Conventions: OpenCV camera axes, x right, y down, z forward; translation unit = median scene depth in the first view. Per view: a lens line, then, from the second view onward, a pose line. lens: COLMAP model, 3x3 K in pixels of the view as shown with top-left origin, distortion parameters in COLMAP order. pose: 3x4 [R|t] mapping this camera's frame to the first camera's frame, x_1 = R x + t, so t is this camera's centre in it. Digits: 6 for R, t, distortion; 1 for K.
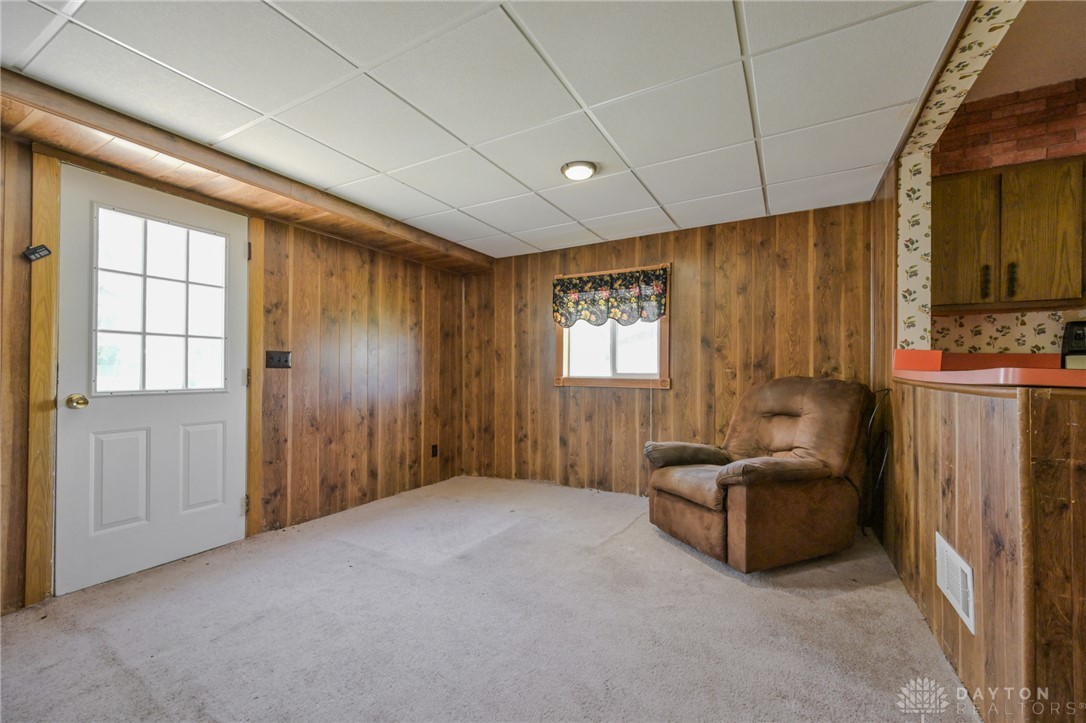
lens RADIAL K [[387.3, 0, 386.4], [0, 387.3, 394.7], [0, 0, 1]] dist [-0.000570, -0.000076]
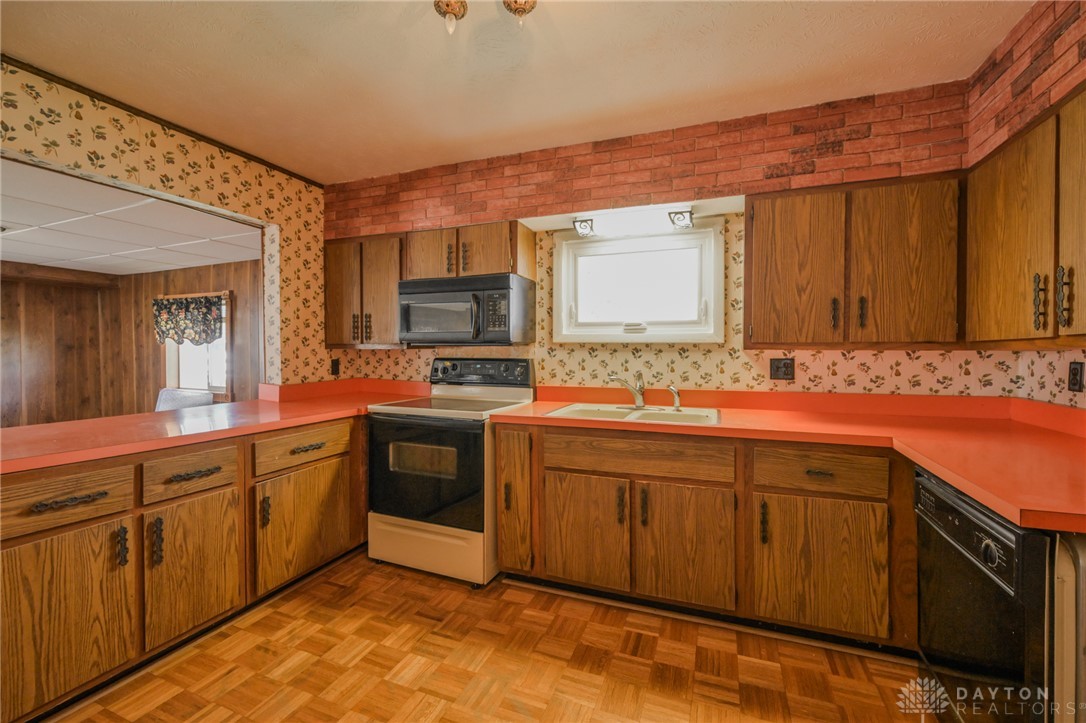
lens RADIAL K [[417.5, 0, 572.8], [0, 417.5, 364.3], [0, 0, 1]] dist [-0.001274, -0.000131]
pose [[0.991951, -0.003709, 0.126570, 1.703758], [0.001265, 0.999811, 0.019383, -0.161845], [-0.126618, -0.019067, 0.991768, -0.361759]]
